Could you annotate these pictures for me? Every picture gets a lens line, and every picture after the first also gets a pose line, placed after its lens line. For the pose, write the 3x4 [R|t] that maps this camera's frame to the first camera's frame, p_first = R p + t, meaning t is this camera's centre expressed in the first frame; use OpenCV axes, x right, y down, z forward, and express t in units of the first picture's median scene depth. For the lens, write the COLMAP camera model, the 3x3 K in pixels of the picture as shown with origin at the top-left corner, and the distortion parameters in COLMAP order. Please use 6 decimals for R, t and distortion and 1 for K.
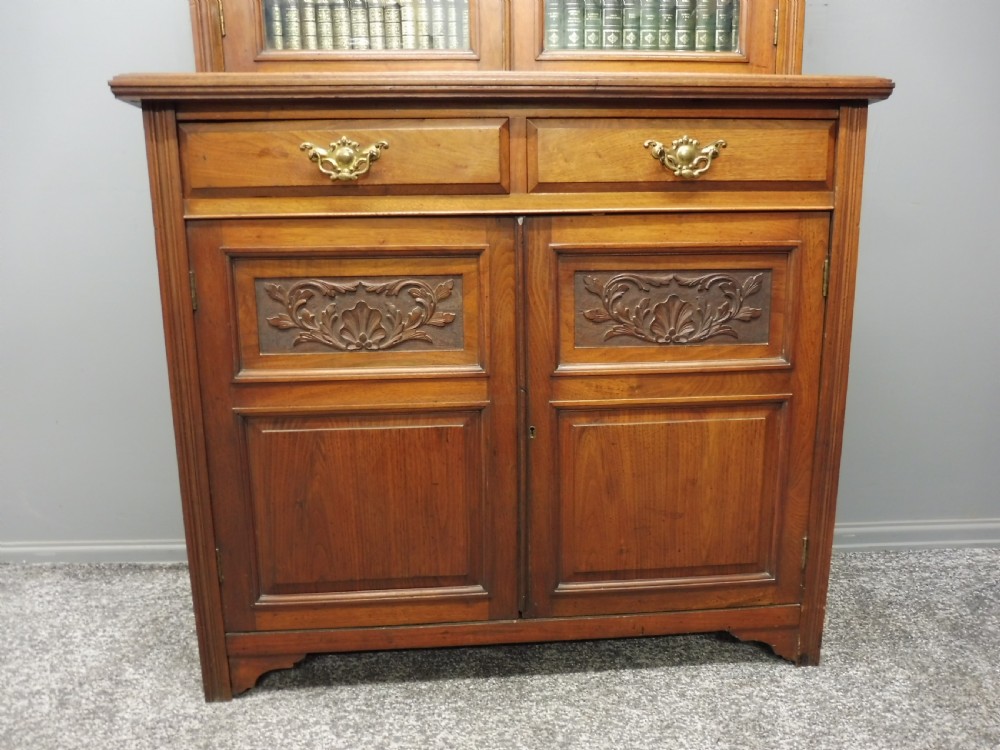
lens RADIAL K [[724.5, 0, 504.1], [0, 724.5, 381.3], [0, 0, 1]] dist [-0.057670, 0.025978]
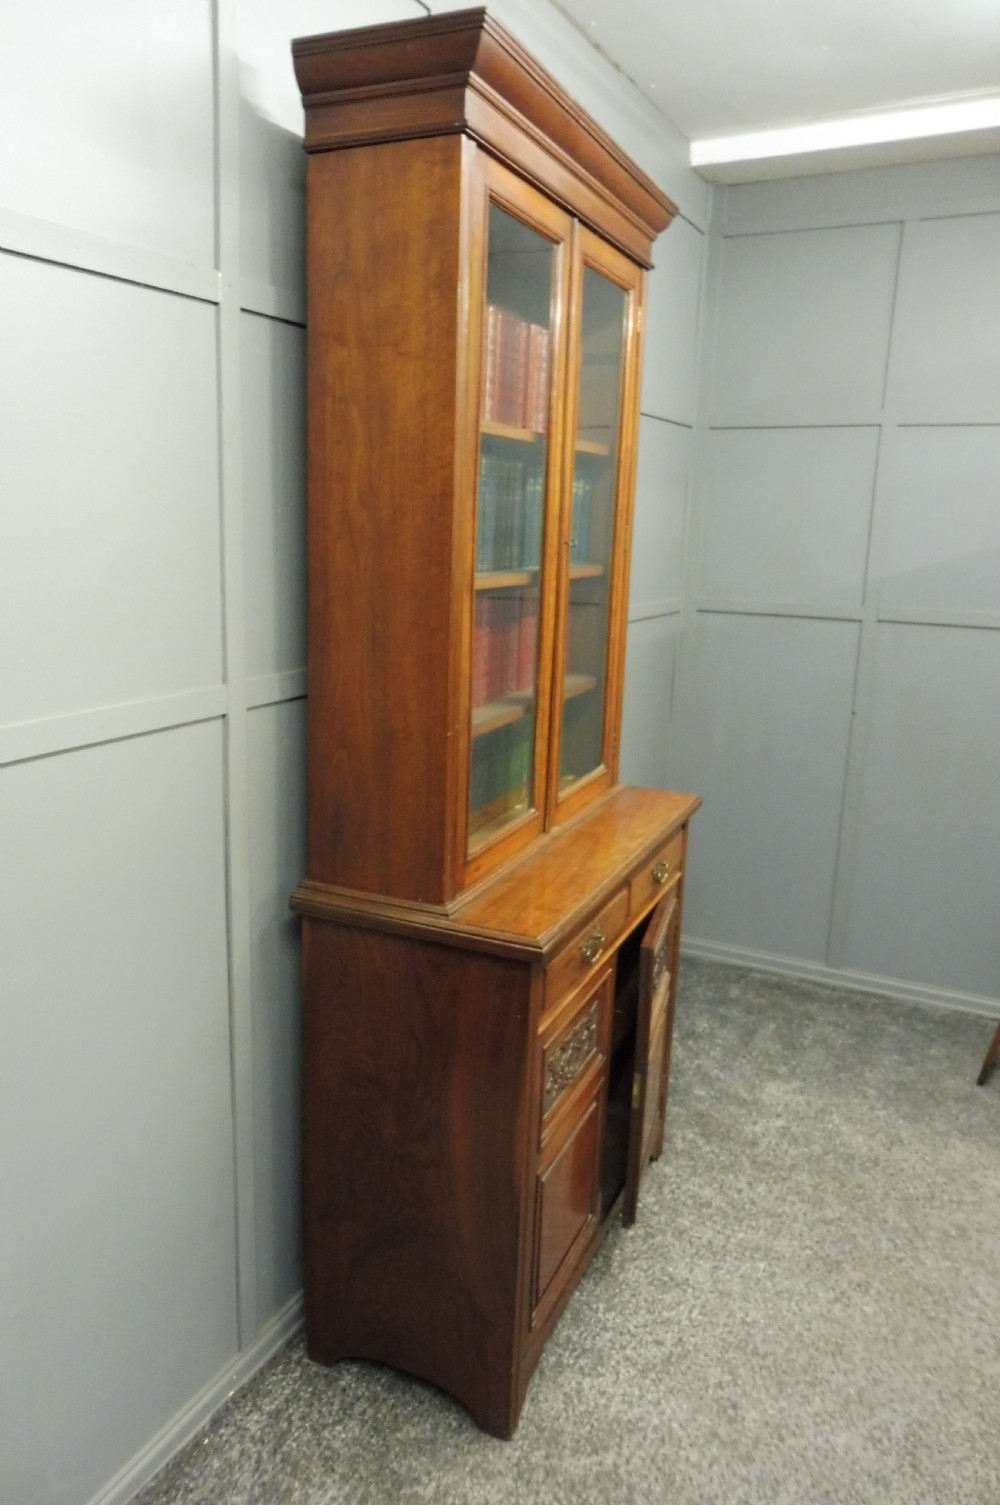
lens RADIAL K [[1100.0, 0, 415.2], [0, 1100.0, 759.1], [0, 0, 1]] dist [-0.049719, 0.013709]
pose [[0.522951, -0.164827, 0.836274, -1.780057], [0.153980, 0.983251, 0.097507, -0.792477], [-0.838339, 0.077778, 0.539572, 0.155388]]
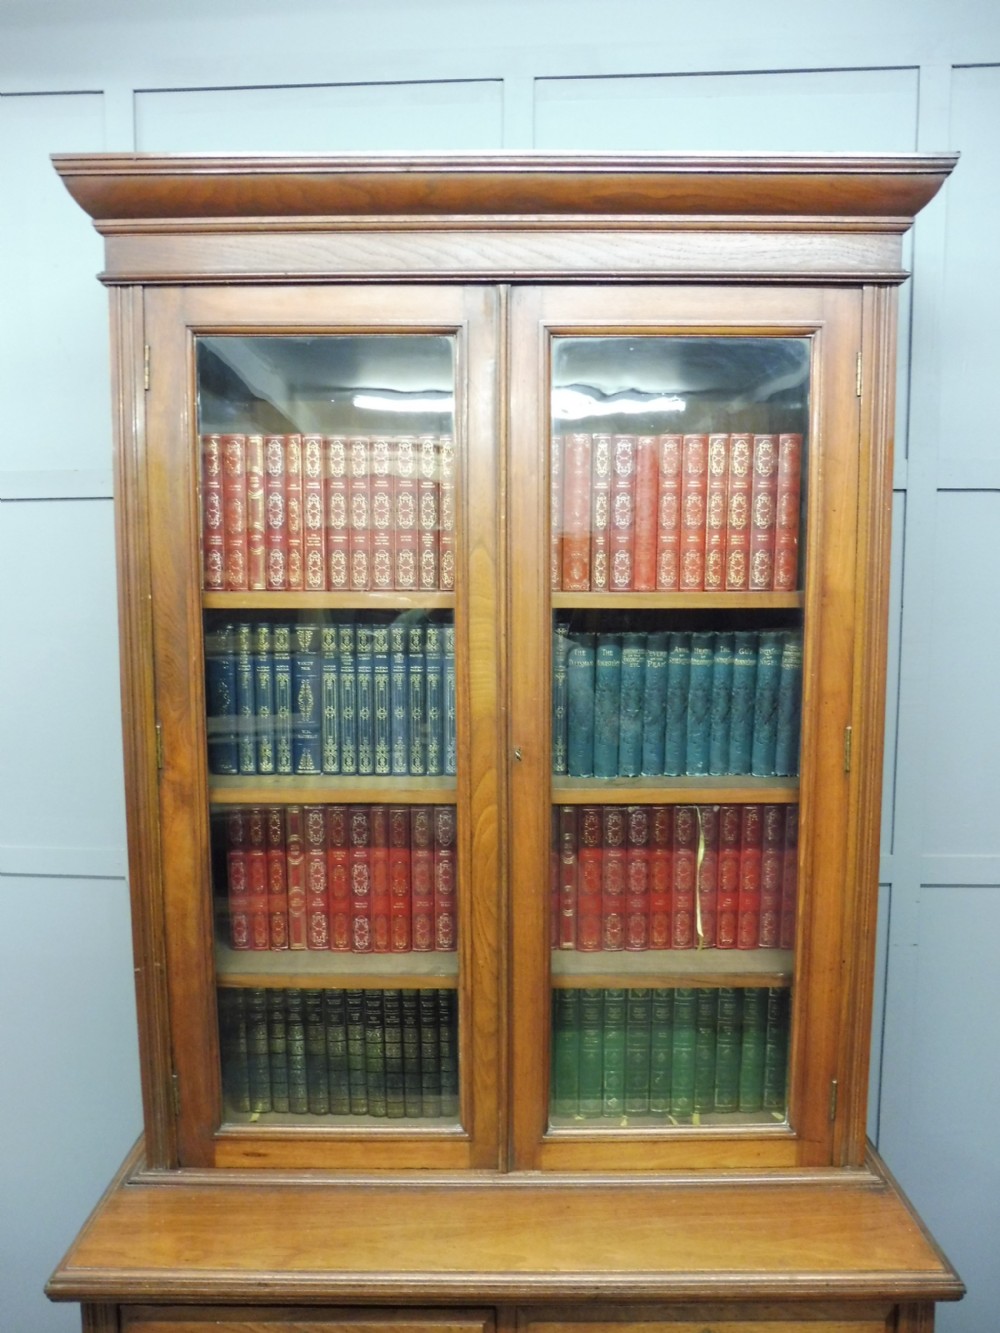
lens RADIAL K [[965.7, 0, 491.6], [0, 965.7, 670.6], [0, 0, 1]] dist [-0.057670, 0.025978]
pose [[0.996491, 0.017481, -0.081851, 0.074367], [-0.026535, 0.993481, -0.110871, -0.906638], [0.079380, 0.112654, 0.990459, -0.177897]]
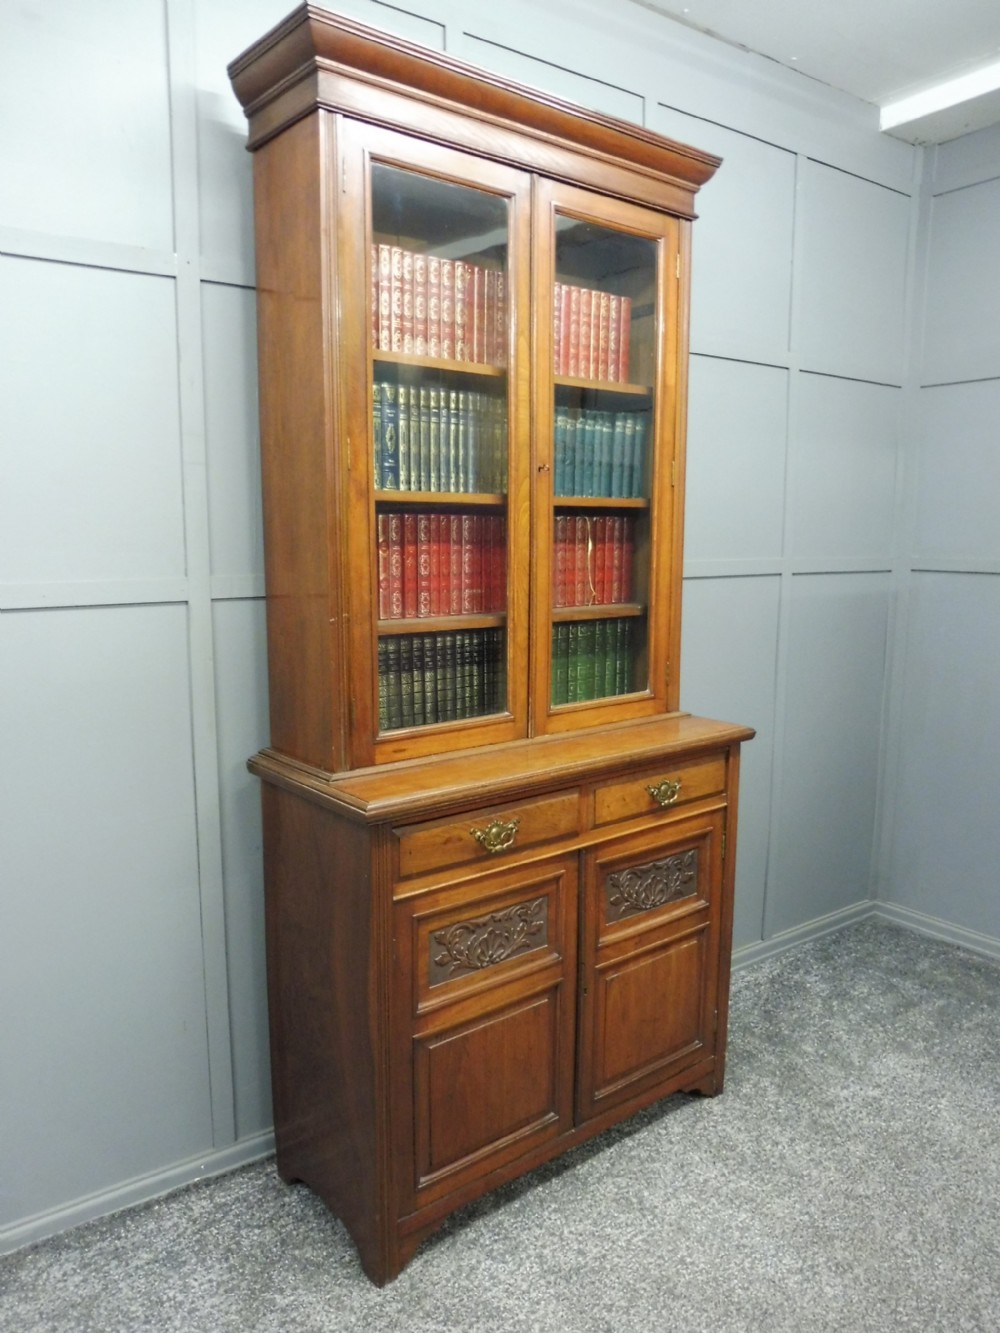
lens RADIAL K [[965.7, 0, 482.8], [0, 965.7, 676.8], [0, 0, 1]] dist [-0.057670, 0.025978]
pose [[0.828432, -0.073226, 0.555282, -1.113674], [0.106125, 0.993979, -0.027251, -0.505058], [-0.549943, 0.081505, 0.831216, -0.483224]]
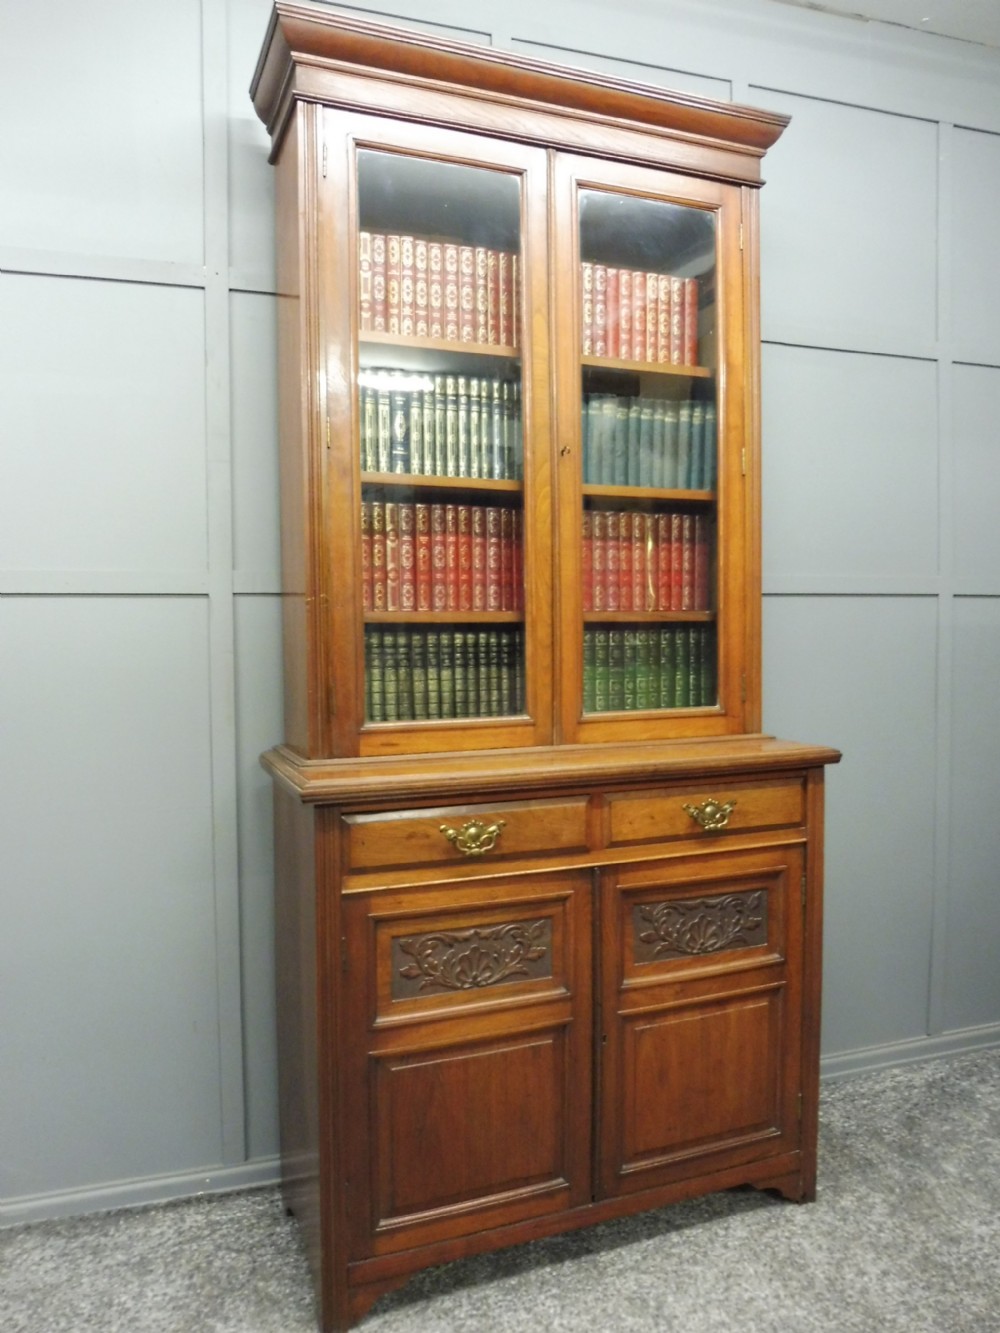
lens RADIAL K [[965.7, 0, 481.7], [0, 965.7, 673.1], [0, 0, 1]] dist [-0.057670, 0.025978]
pose [[0.957714, -0.010685, 0.287525, -0.612116], [0.057566, 0.986221, -0.155096, -0.296198], [-0.281906, 0.165089, 0.945132, -0.556611]]
